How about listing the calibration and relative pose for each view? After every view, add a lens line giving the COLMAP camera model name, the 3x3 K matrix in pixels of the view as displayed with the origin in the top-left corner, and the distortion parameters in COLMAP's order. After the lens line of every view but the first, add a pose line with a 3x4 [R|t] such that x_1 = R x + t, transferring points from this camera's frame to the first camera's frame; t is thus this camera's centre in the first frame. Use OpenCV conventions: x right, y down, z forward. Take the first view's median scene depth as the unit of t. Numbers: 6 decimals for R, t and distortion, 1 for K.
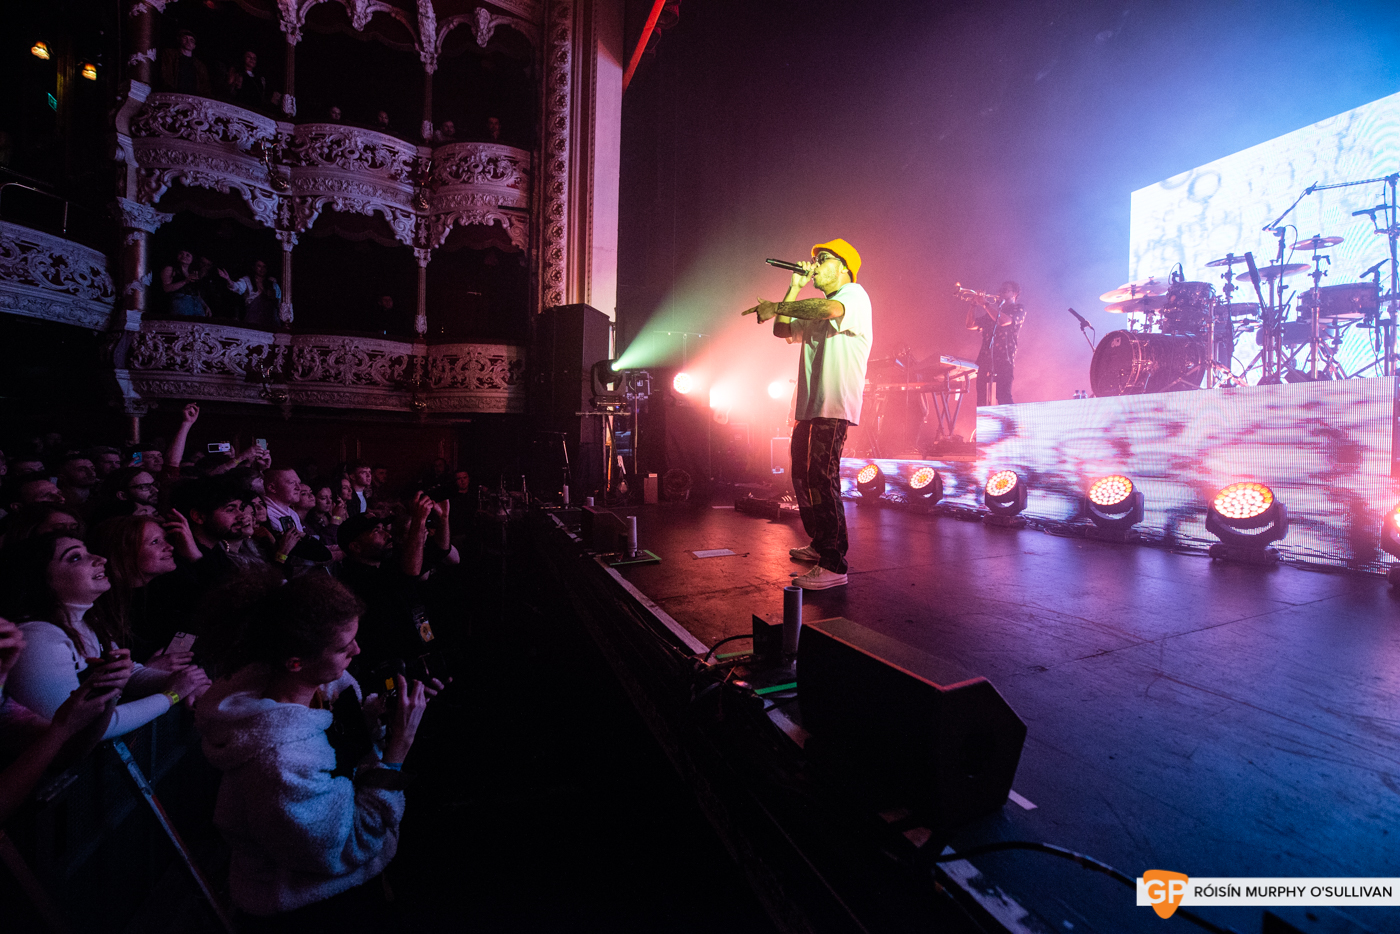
lens RADIAL K [[554.8, 0, 700.0], [0, 554.8, 467.0], [0, 0, 1]] dist [-0.019126, -0.000836]
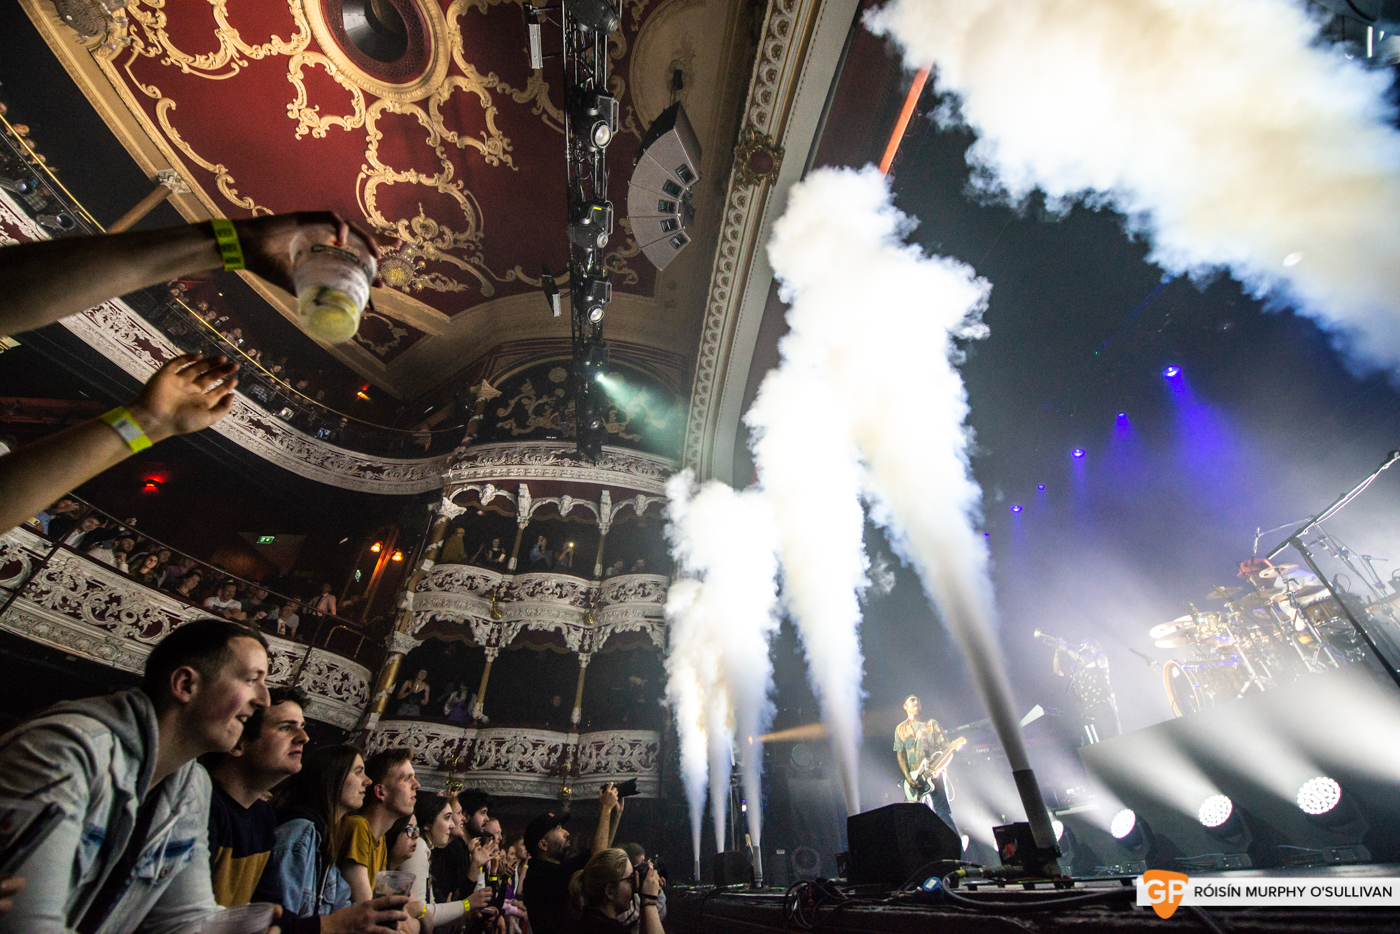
lens RADIAL K [[554.8, 0, 700.0], [0, 554.8, 467.0], [0, 0, 1]] dist [-0.019126, -0.000836]
pose [[0.976400, -0.141421, -0.163229, 0.030246], [0.005295, 0.771238, -0.636525, 0.096055], [0.215906, 0.620639, 0.753785, -0.195169]]
